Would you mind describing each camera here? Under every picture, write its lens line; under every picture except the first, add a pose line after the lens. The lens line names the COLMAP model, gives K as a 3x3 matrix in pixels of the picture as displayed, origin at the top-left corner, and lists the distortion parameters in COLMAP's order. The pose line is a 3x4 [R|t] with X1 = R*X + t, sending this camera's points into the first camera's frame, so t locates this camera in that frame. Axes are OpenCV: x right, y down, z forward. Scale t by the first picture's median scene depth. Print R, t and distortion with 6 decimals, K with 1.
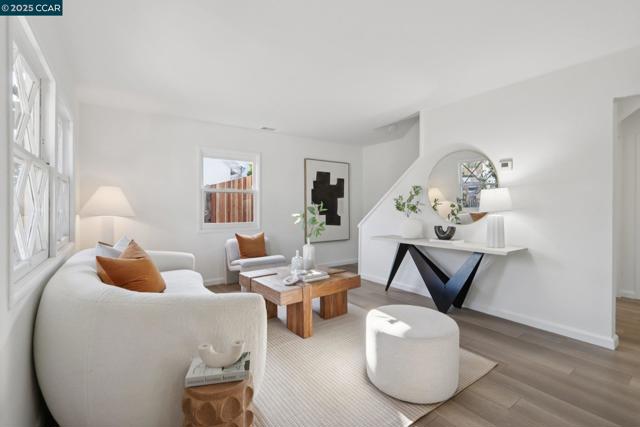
lens RADIAL K [[297.9, 0, 323.9], [0, 297.9, 208.8], [0, 0, 1]] dist [-0.008655, 0.000198]
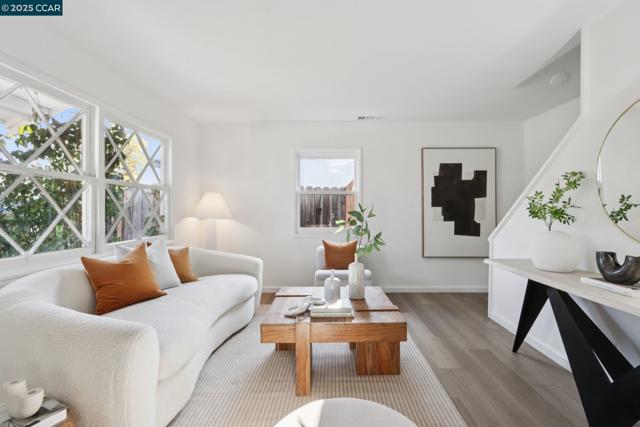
lens RADIAL K [[297.9, 0, 321.7], [0, 297.9, 212.9], [0, 0, 1]] dist [-0.008655, 0.000198]
pose [[0.800171, 0.007543, -0.599724, 0.238724], [-0.003968, 0.999966, 0.007283, -0.005464], [0.599758, -0.003448, 0.800174, 0.274121]]
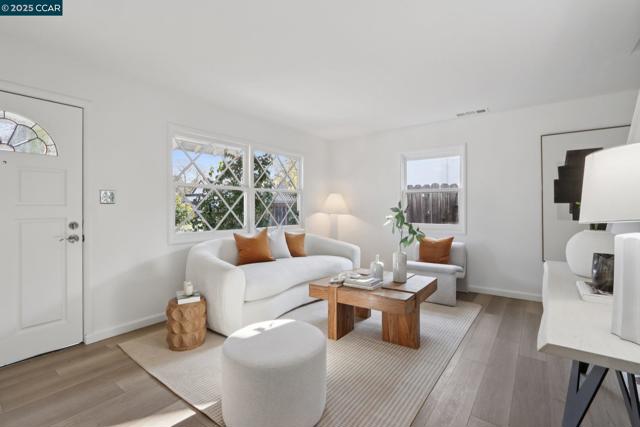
lens RADIAL K [[297.9, 0, 321.1], [0, 297.9, 208.2], [0, 0, 1]] dist [-0.008655, 0.000198]
pose [[0.305774, 0.002872, -0.952100, 0.524442], [-0.002687, 0.999994, 0.002154, -0.004981], [0.952100, 0.001900, 0.305780, 0.392774]]
